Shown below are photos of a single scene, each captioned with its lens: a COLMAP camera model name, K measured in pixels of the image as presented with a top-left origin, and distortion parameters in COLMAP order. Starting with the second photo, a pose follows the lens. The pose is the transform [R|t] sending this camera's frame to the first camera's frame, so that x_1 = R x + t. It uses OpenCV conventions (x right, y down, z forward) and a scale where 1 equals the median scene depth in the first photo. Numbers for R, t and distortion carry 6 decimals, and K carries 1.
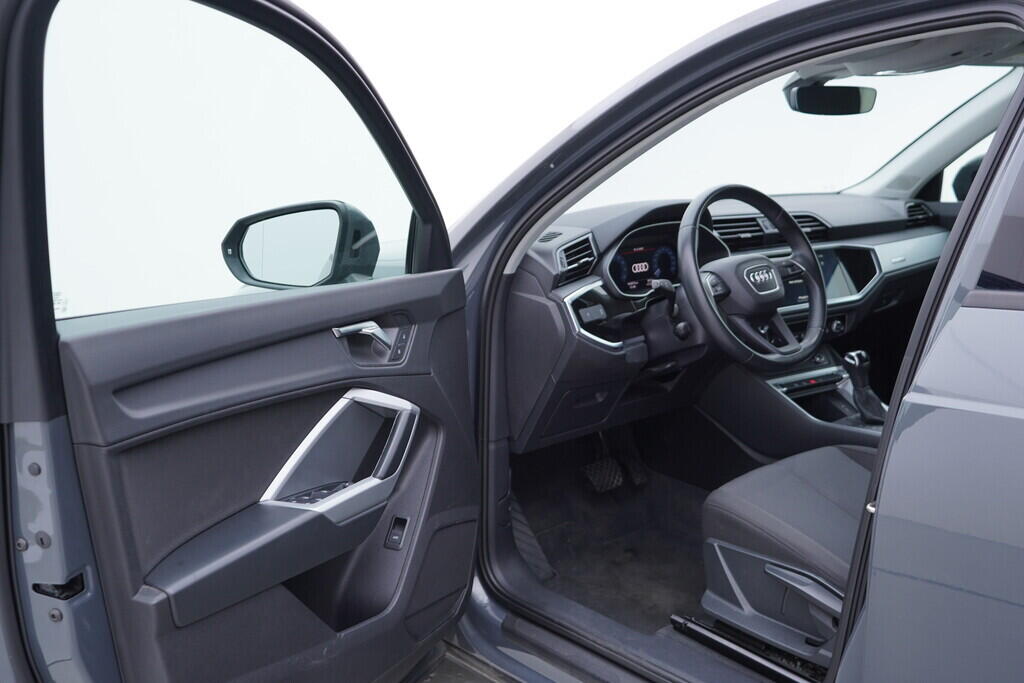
lens RADIAL K [[1054.3, 0, 512.0], [0, 1054.3, 341.5], [0, 0, 1]] dist [-0.004760, 0.018305]
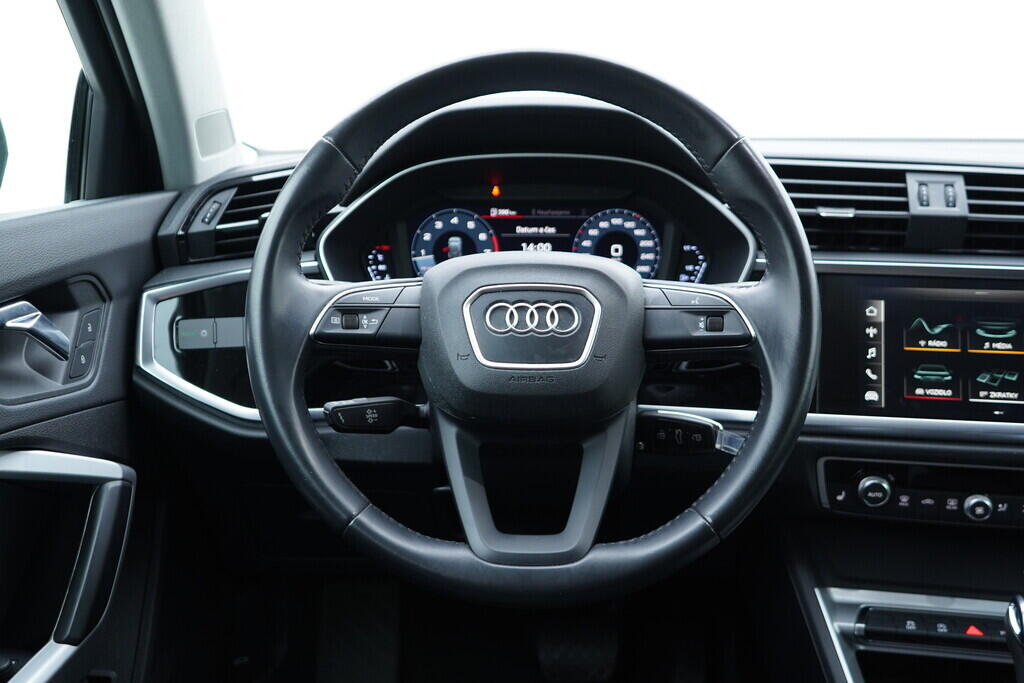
lens RADIAL K [[1054.3, 0, 512.0], [0, 1054.3, 341.5], [0, 0, 1]] dist [-0.004760, 0.018305]
pose [[0.754796, 0.189284, -0.628056, 0.456211], [-0.157891, 0.981737, 0.106124, -0.091004], [0.636673, 0.019063, 0.770898, 0.743756]]
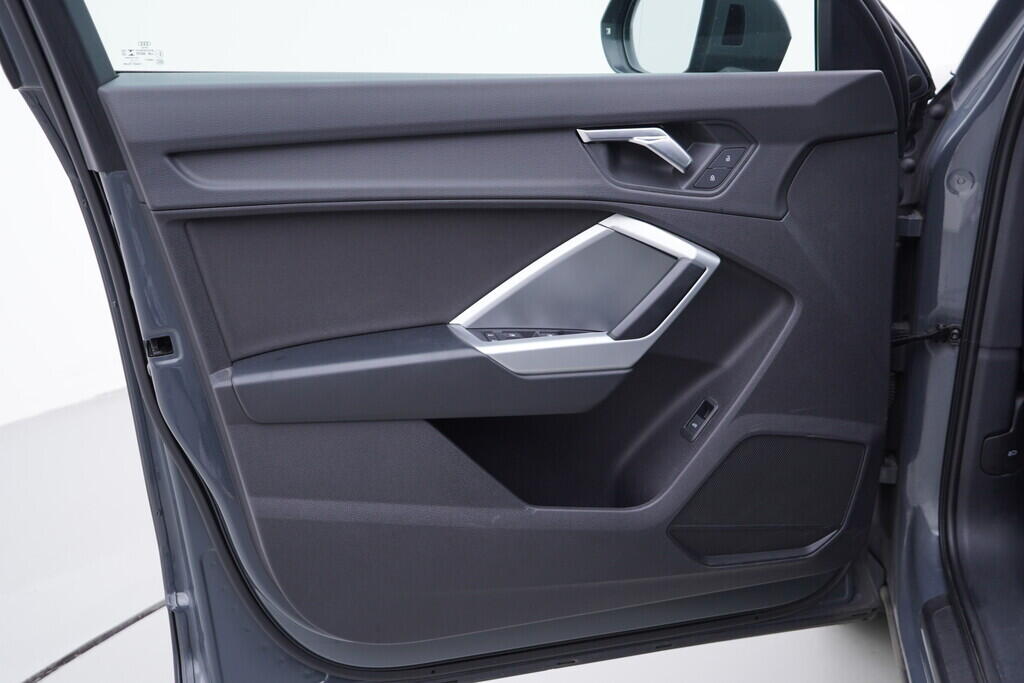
lens RADIAL K [[1054.3, 0, 512.0], [0, 1054.3, 341.5], [0, 0, 1]] dist [-0.004760, 0.018305]
pose [[0.615337, 0.247681, -0.748341, 0.317906], [-0.123770, 0.967936, 0.218588, -0.019410], [0.778487, -0.041883, 0.626262, 0.373507]]
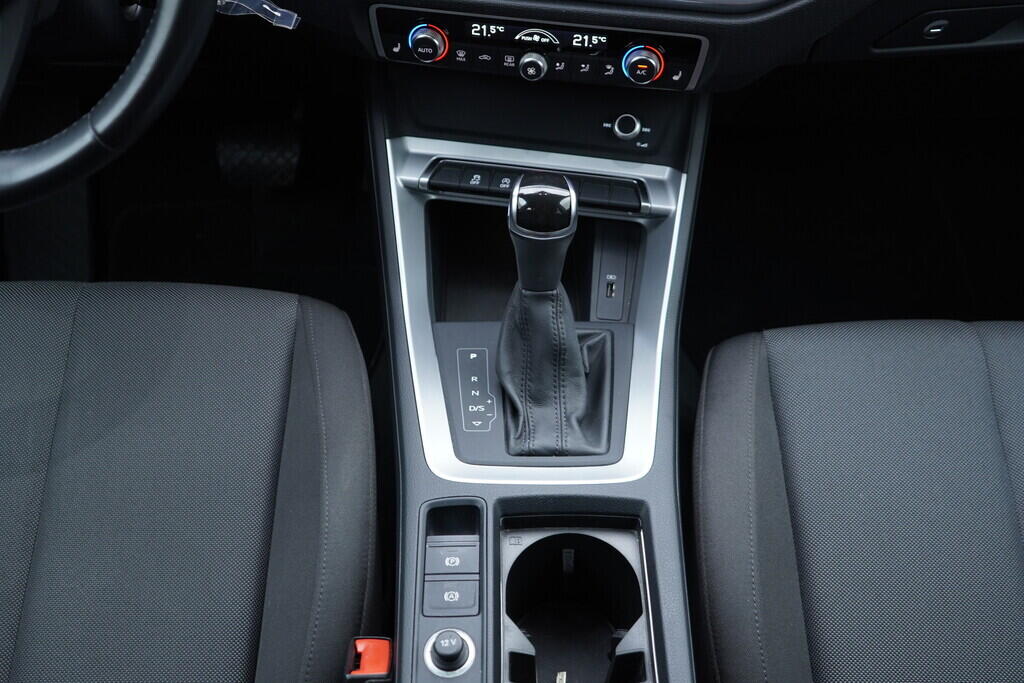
lens RADIAL K [[1054.3, 0, 512.0], [0, 1054.3, 341.5], [0, 0, 1]] dist [-0.004760, 0.018305]
pose [[0.776554, 0.485016, -0.402148, 0.545968], [-0.177972, 0.781147, 0.598445, -0.163985], [0.604392, -0.393154, 0.692922, 0.880773]]
